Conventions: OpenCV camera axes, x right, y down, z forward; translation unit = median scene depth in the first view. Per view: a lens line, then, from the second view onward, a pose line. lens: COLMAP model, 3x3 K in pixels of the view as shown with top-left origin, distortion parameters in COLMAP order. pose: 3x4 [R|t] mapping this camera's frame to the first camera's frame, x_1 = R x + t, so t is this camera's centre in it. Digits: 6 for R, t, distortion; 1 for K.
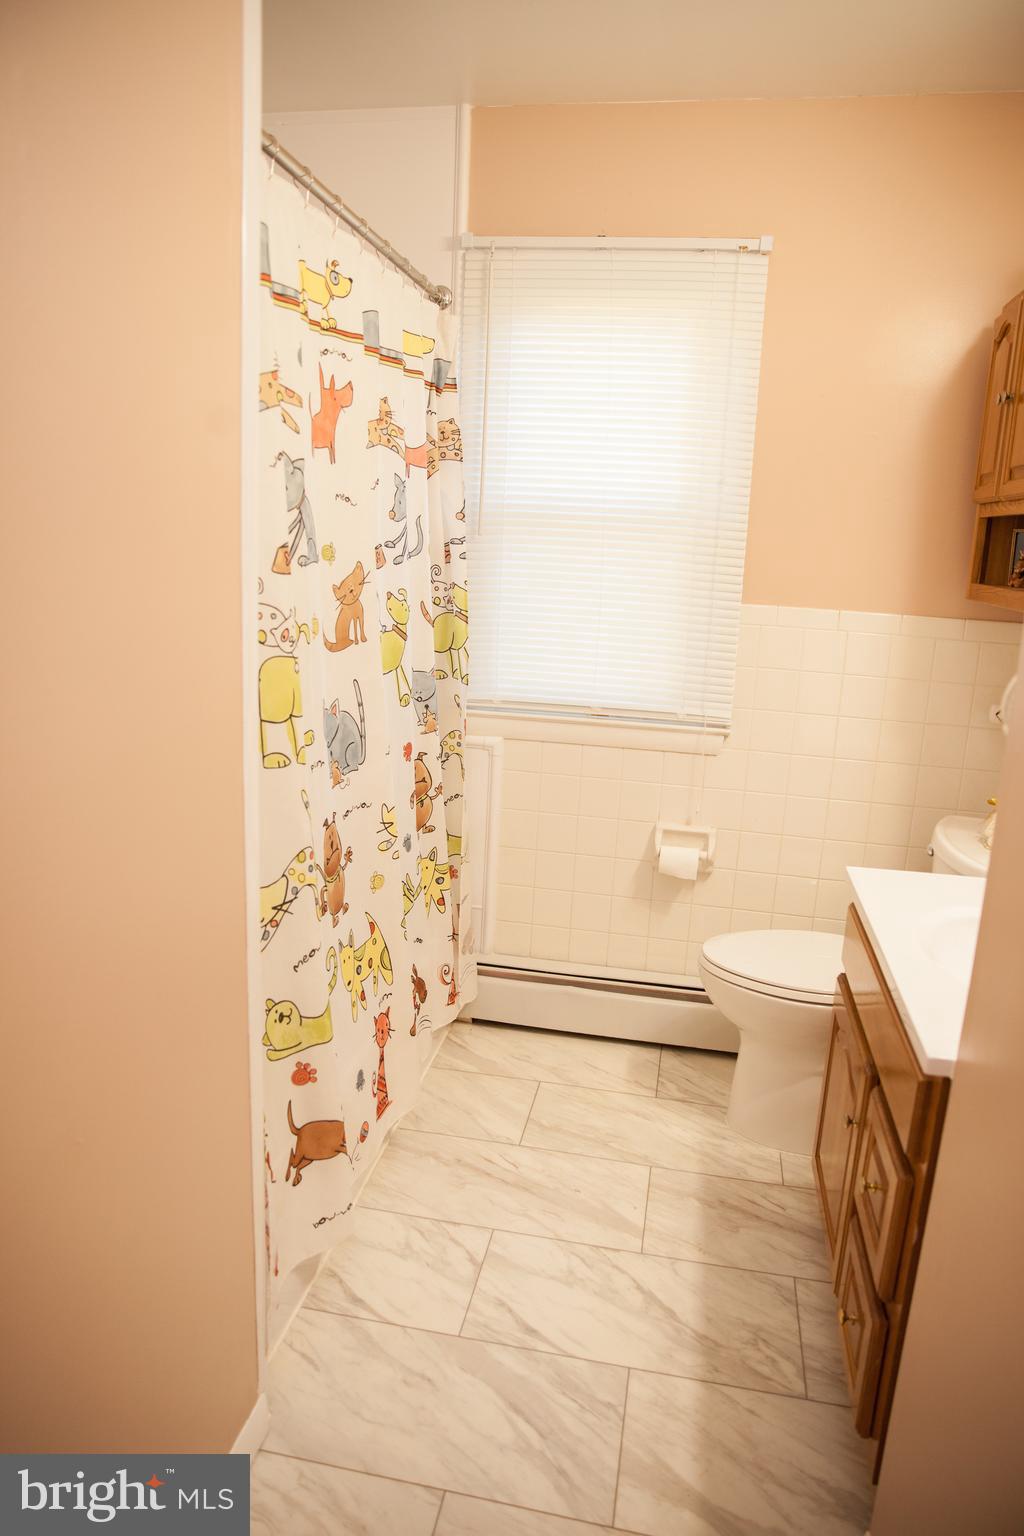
lens RADIAL K [[1039.4, 0, 508.2], [0, 1039.4, 768.1], [0, 0, 1]] dist [-0.109539, 0.084879]
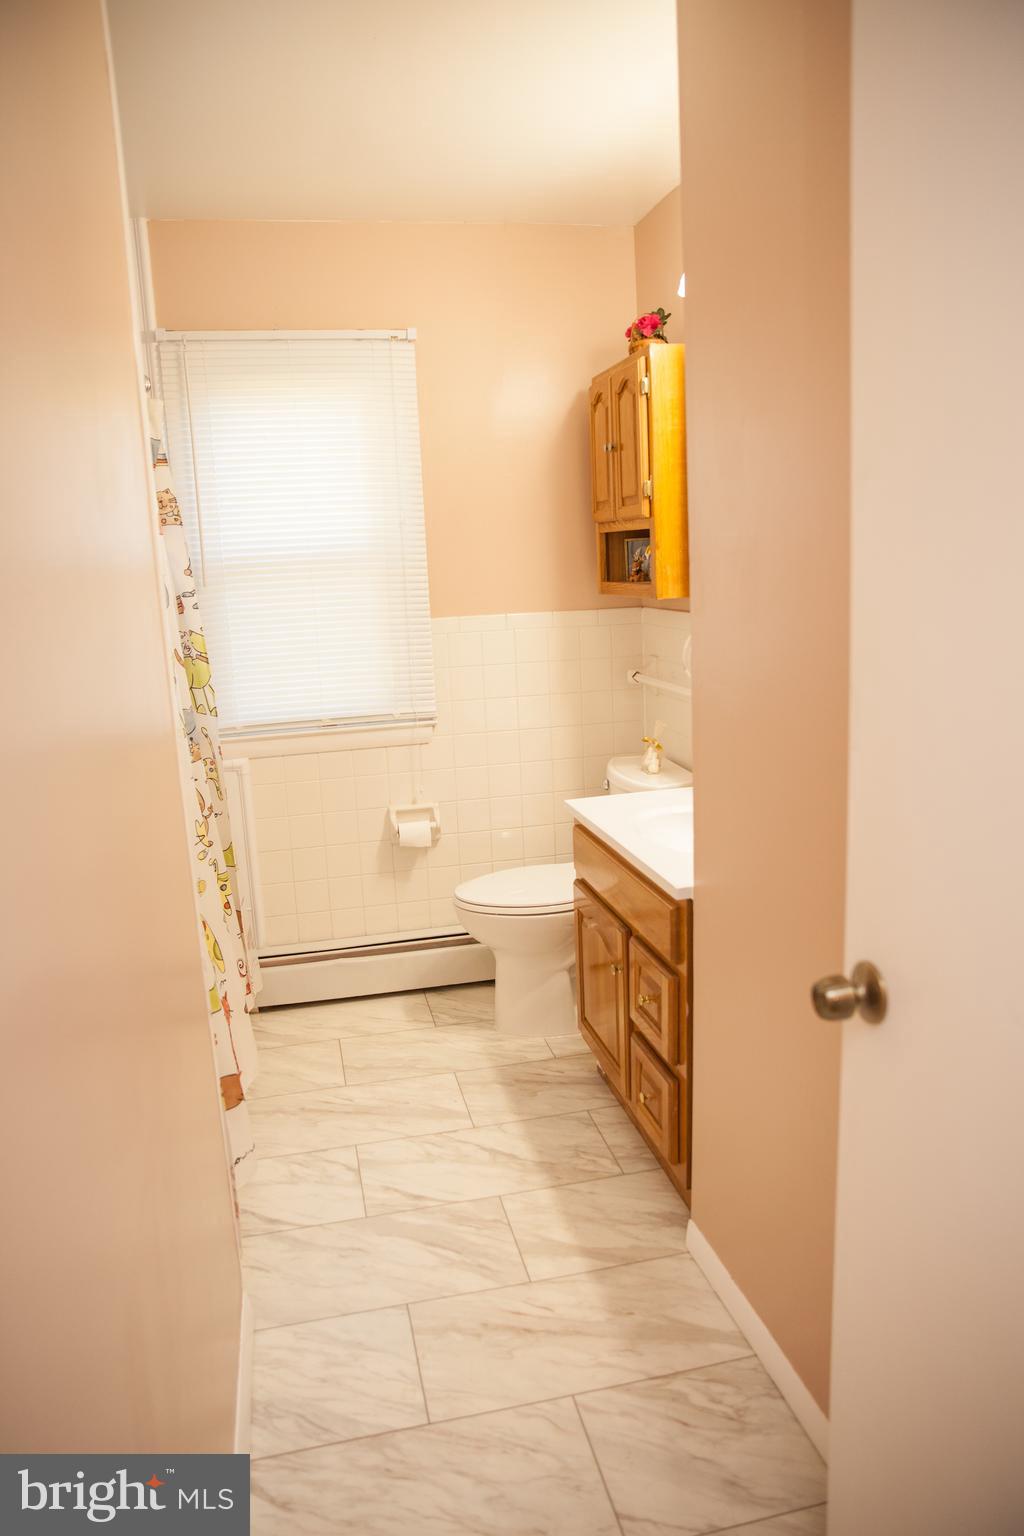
lens RADIAL K [[1039.4, 0, 508.2], [0, 1039.4, 768.1], [0, 0, 1]] dist [-0.109539, 0.084879]
pose [[0.913904, -0.164725, 0.371007, -0.189902], [0.172713, 0.984901, 0.011844, 0.020273], [-0.367356, 0.053254, 0.928555, -0.191860]]
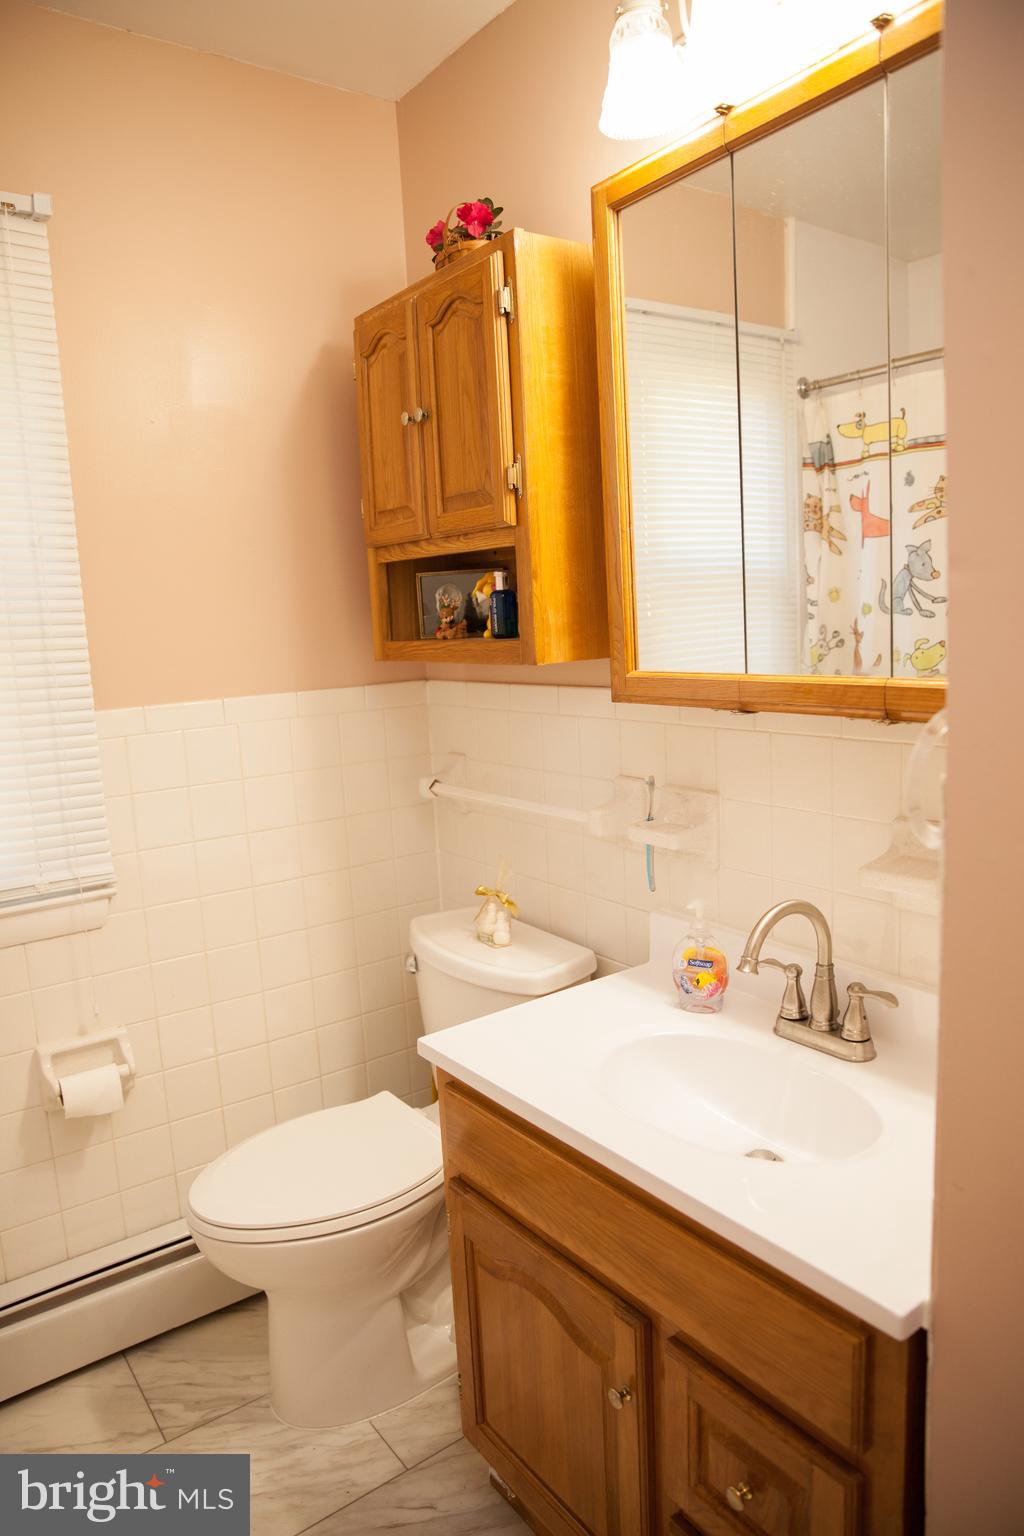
lens RADIAL K [[1039.4, 0, 508.2], [0, 1039.4, 768.1], [0, 0, 1]] dist [-0.109539, 0.084879]
pose [[0.684388, -0.190254, 0.703859, -0.085532], [0.240413, 0.970252, 0.028498, -0.077204], [-0.688342, 0.149713, 0.709768, 0.327472]]
